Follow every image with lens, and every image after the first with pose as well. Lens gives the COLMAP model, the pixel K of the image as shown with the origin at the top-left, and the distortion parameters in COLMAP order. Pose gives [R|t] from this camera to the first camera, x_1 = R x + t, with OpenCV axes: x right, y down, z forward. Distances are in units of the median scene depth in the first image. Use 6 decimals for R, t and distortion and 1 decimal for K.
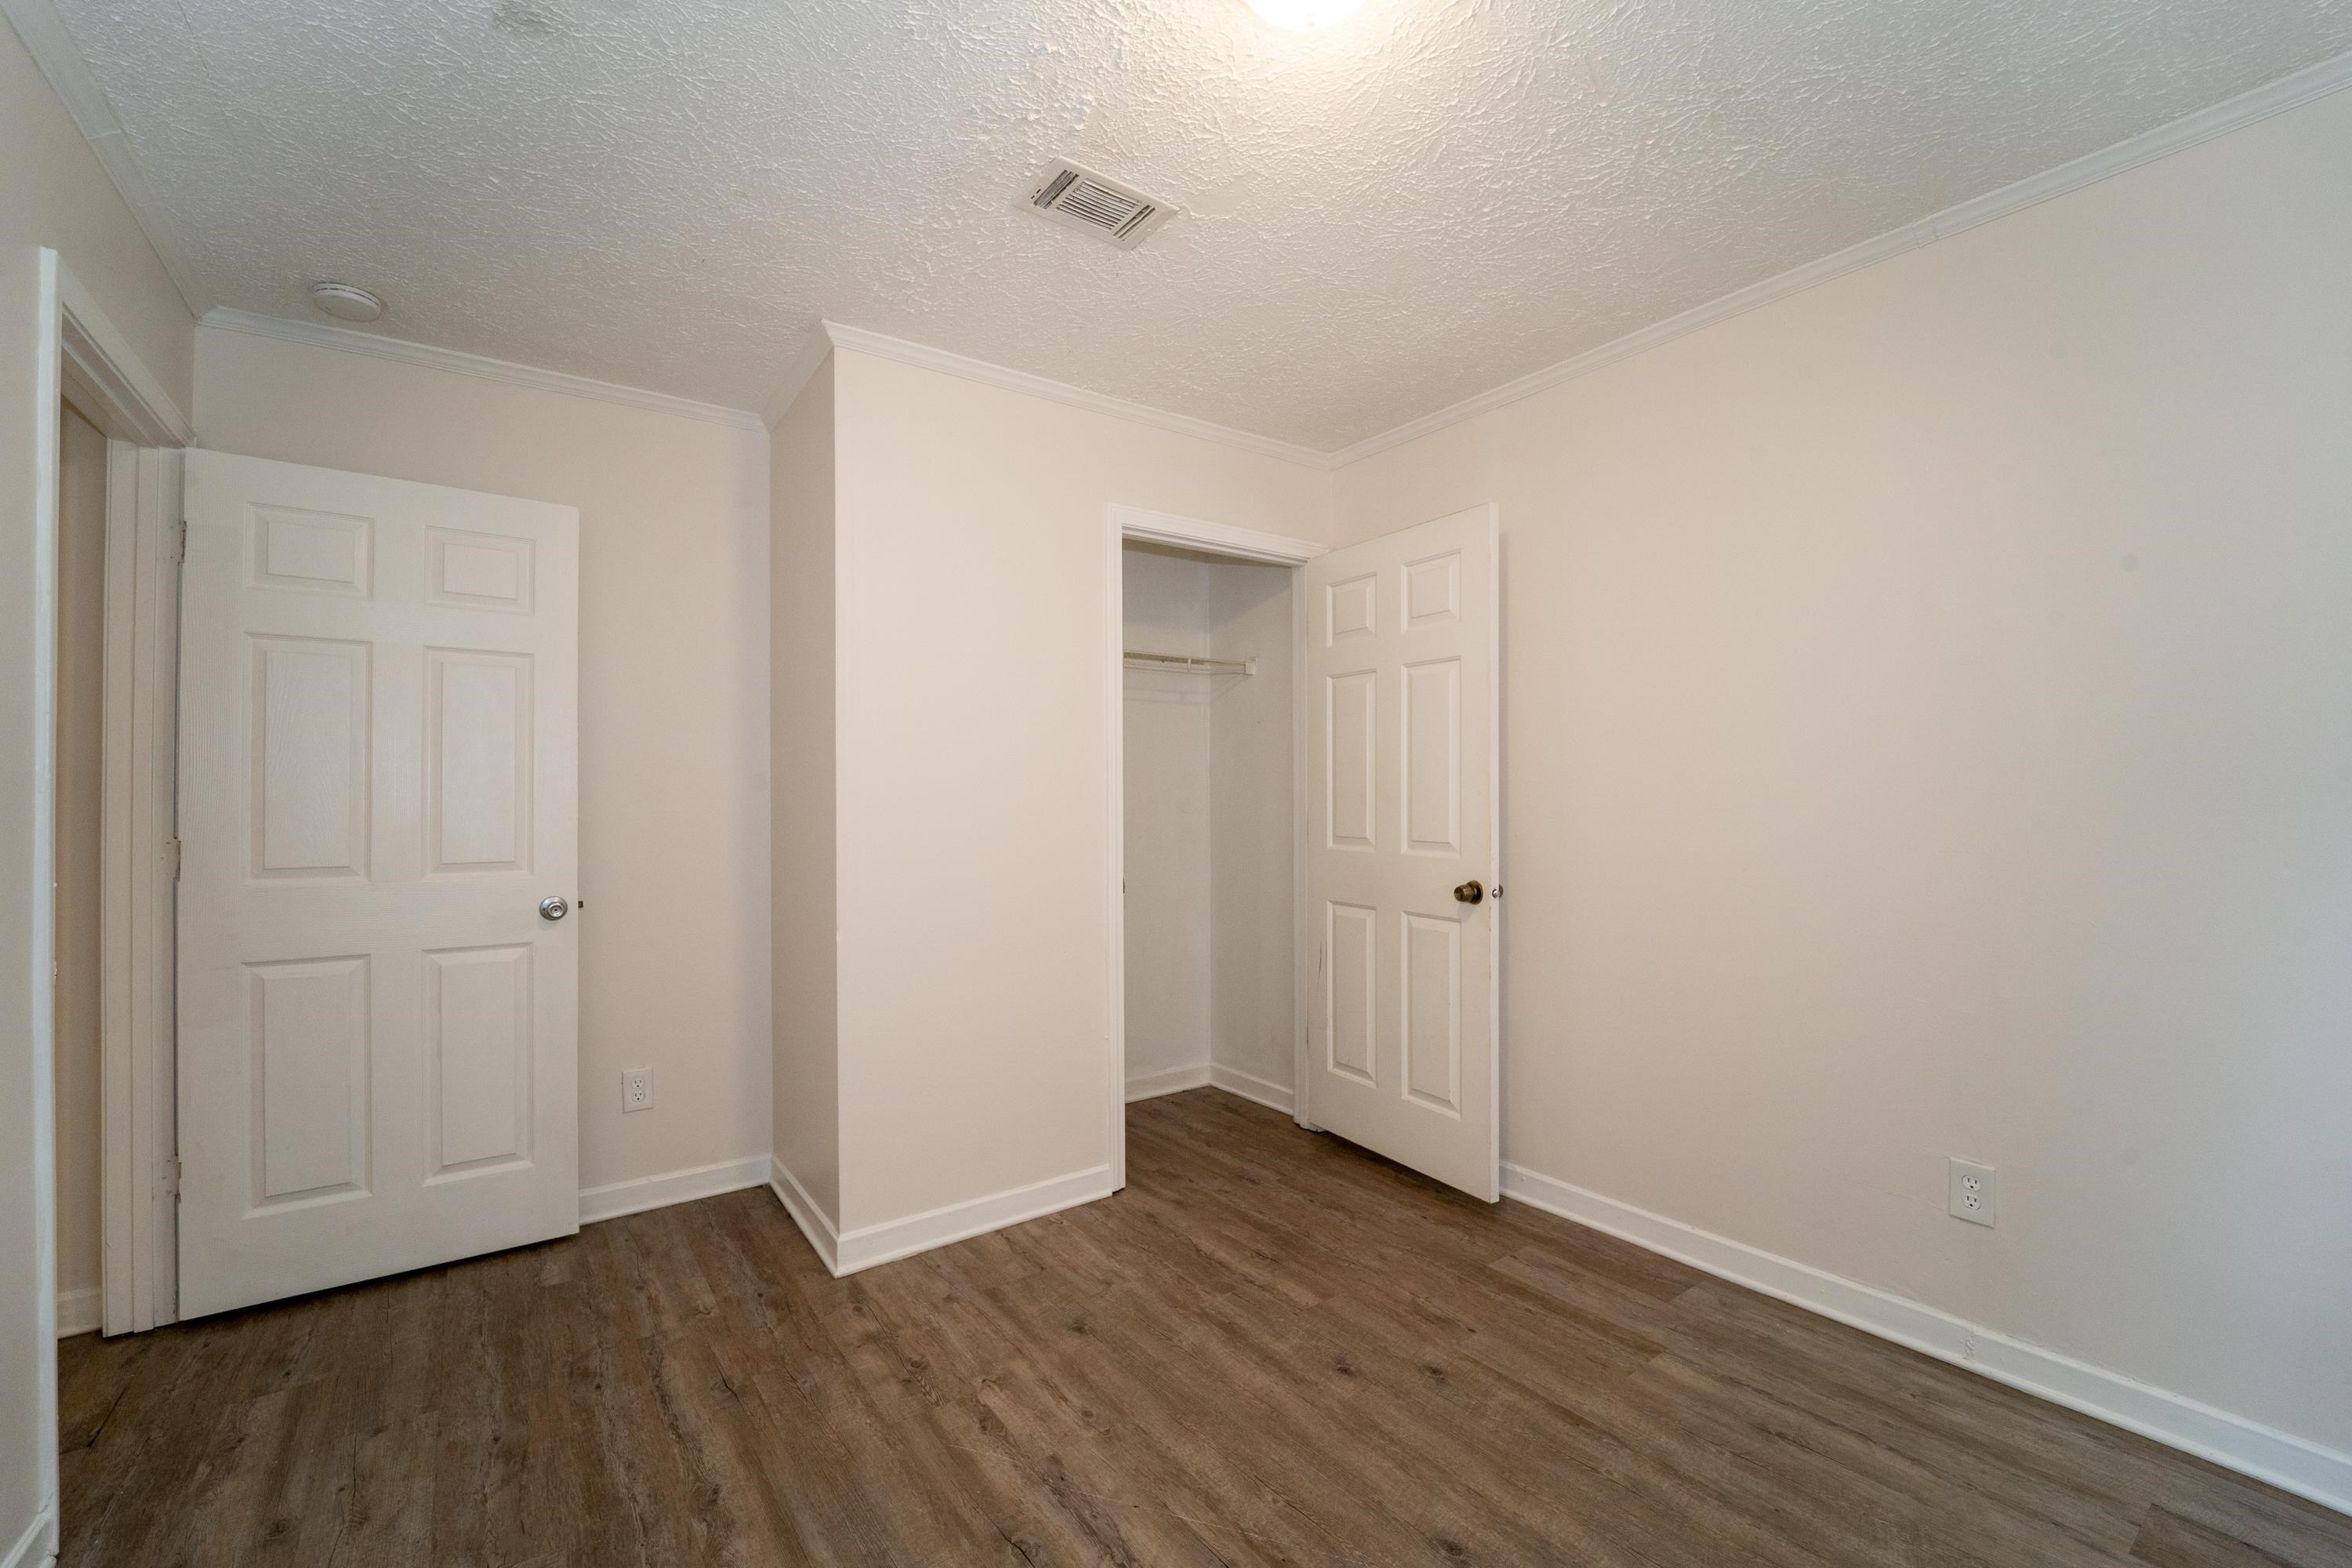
lens RADIAL K [[982.8, 0, 1176.0], [0, 982.8, 784.0], [0, 0, 1]] dist [-0.000234, -0.008482]
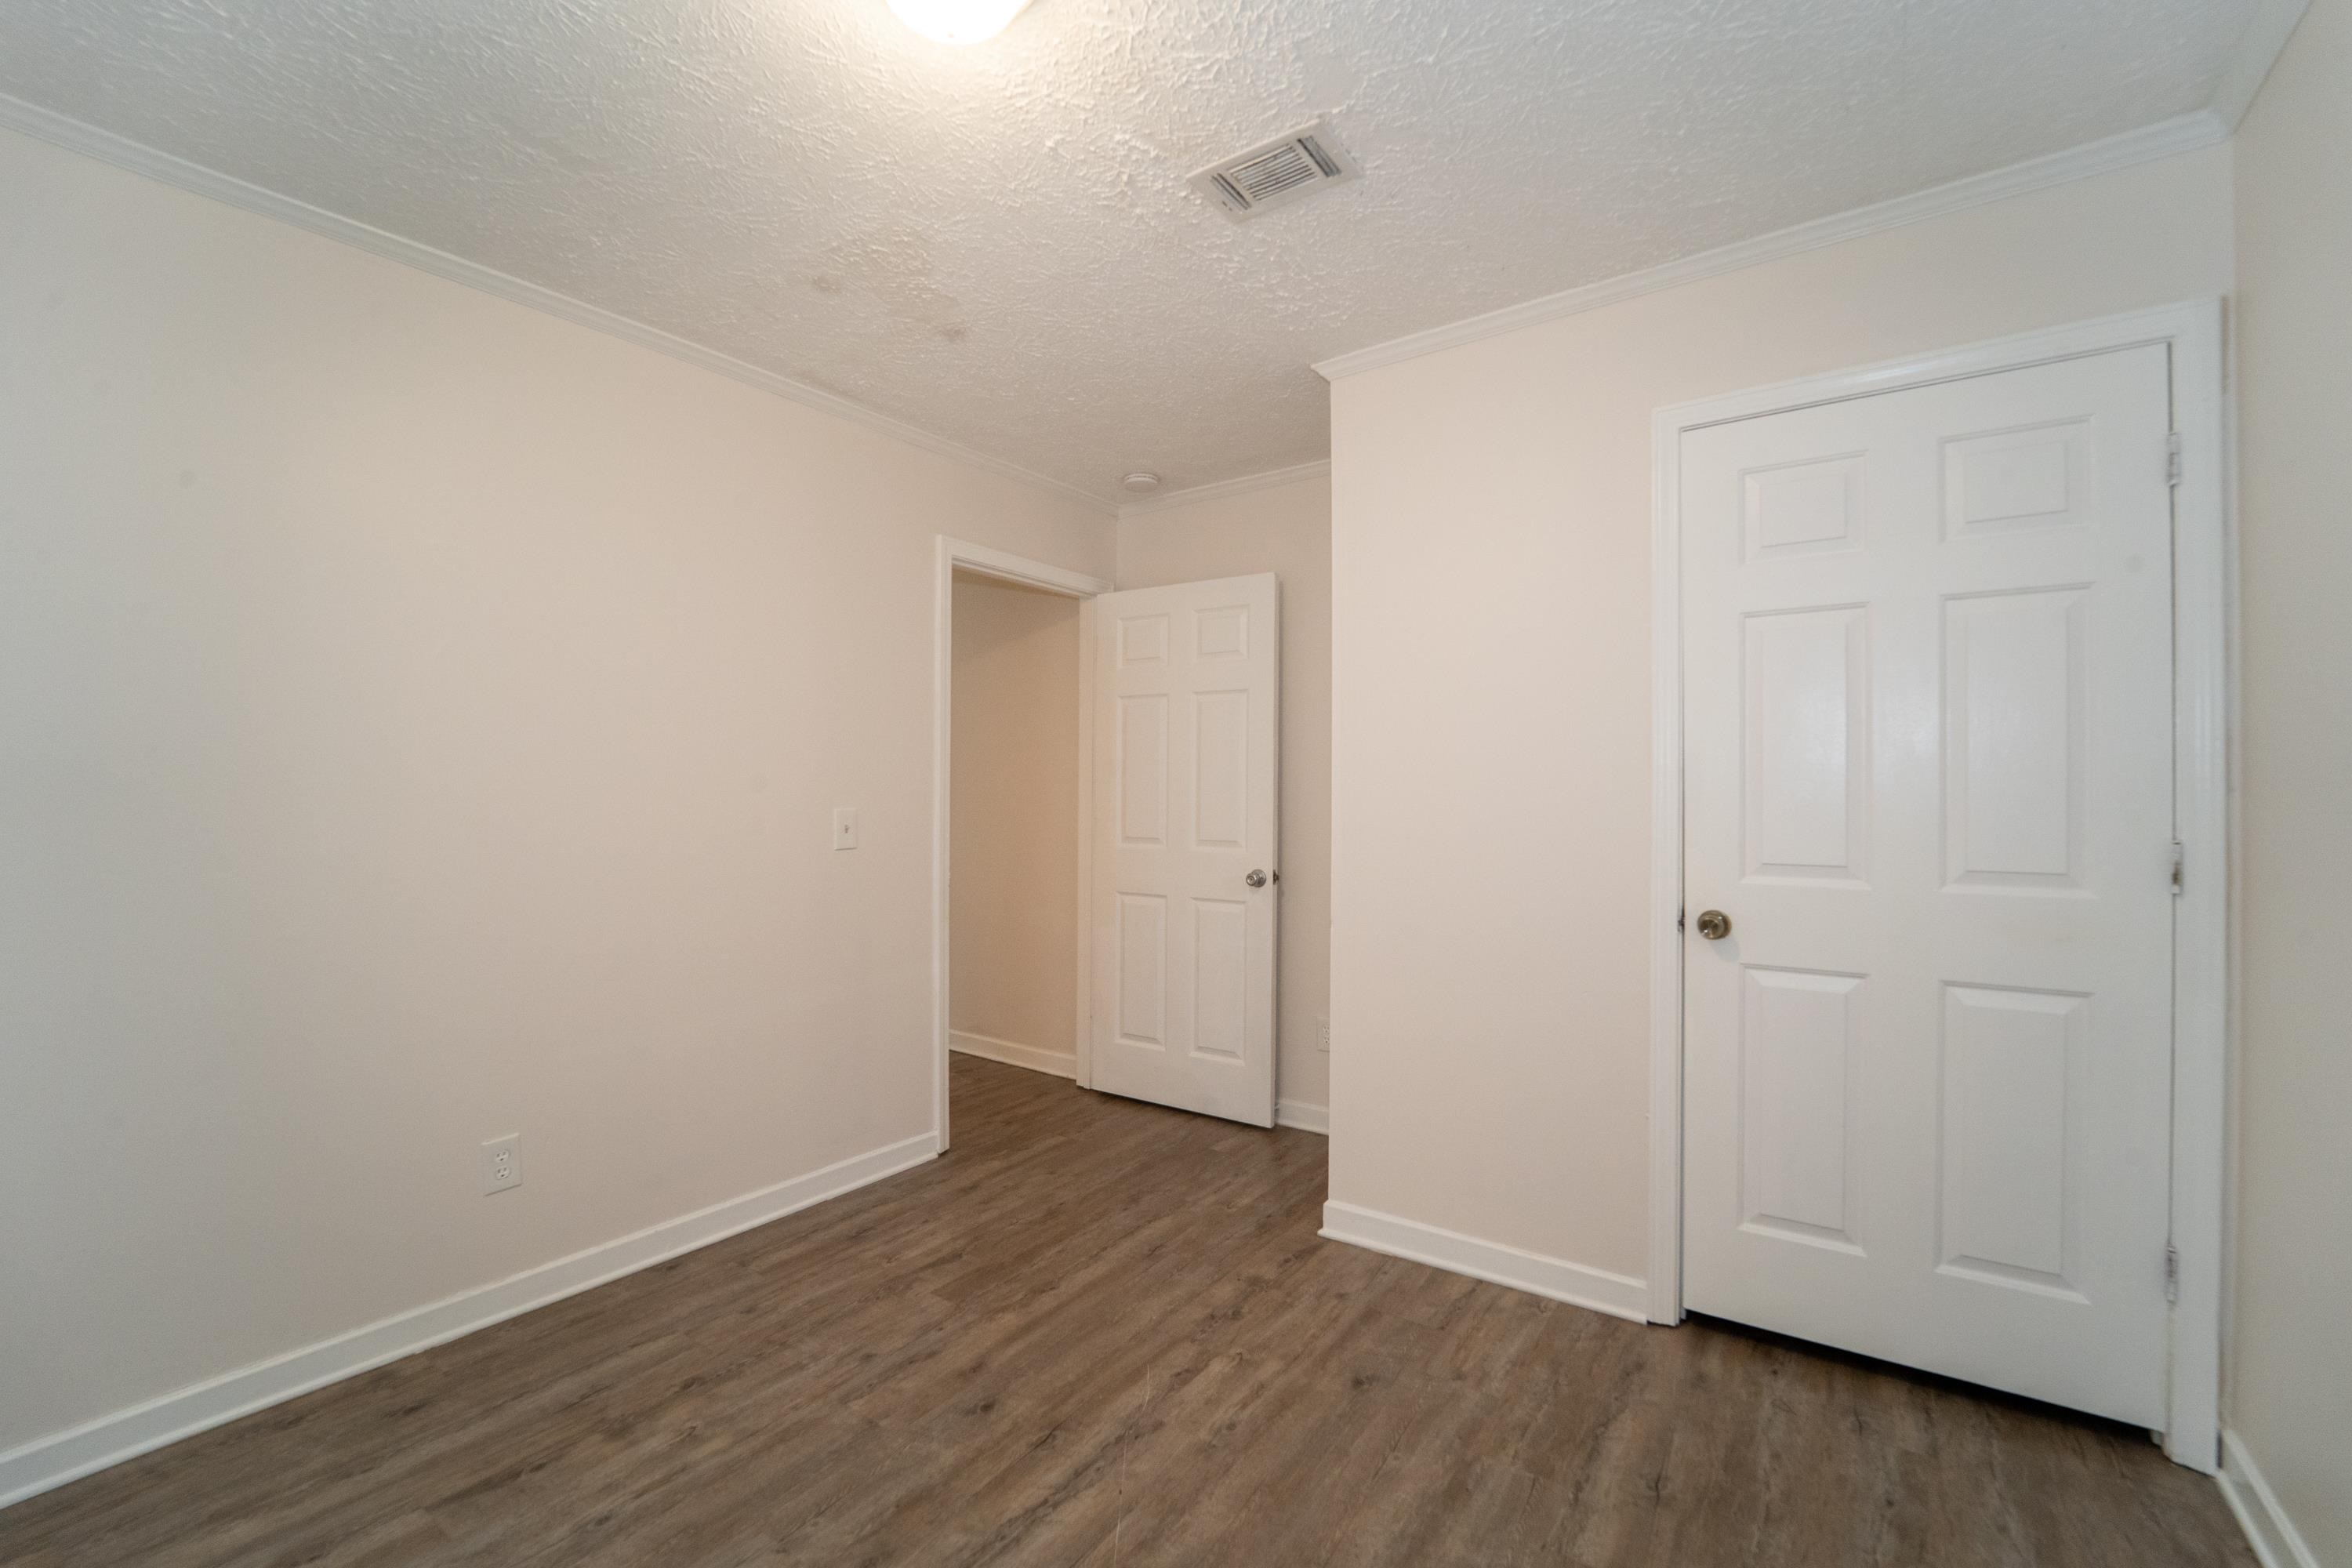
lens RADIAL K [[995.7, 0, 1176.0], [0, 995.7, 784.0], [0, 0, 1]] dist [-0.017343, -0.000318]
pose [[0.310204, -0.007737, -0.950638, 0.749913], [0.006617, 0.999960, -0.005979, 0.008373], [0.950647, -0.004436, 0.310243, 0.583257]]
